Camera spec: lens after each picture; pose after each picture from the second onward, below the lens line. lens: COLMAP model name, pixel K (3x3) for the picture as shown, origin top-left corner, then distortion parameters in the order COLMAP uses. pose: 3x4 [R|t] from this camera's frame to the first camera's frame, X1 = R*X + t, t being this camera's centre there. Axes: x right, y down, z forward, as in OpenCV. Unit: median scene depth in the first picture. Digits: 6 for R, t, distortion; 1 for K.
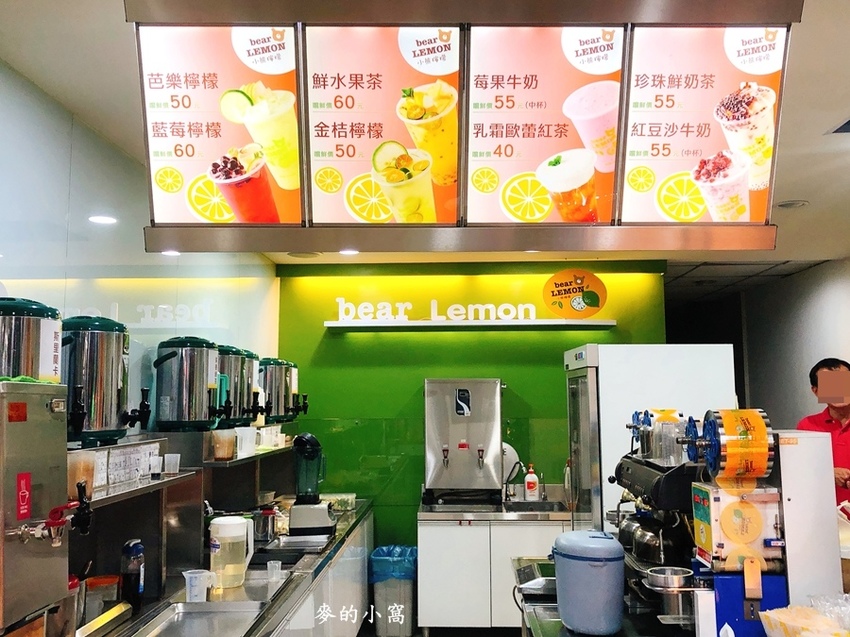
lens RADIAL K [[835.1, 0, 425.0], [0, 835.1, 318.5], [0, 0, 1]] dist [0.072638, -0.133619]
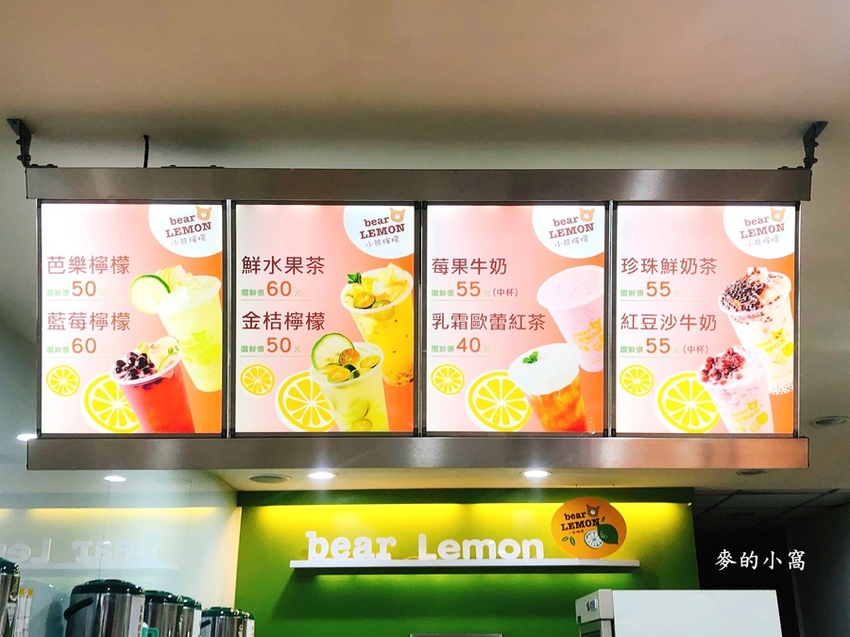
lens RADIAL K [[934.0, 0, 425.0], [0, 934.0, 318.5], [0, 0, 1]] dist [0.195582, -0.672456]
pose [[0.999998, 0.001916, -0.001045, 0.051137], [-0.002114, 0.969192, -0.246299, 0.003393], [0.000541, 0.246300, 0.969193, 0.091036]]
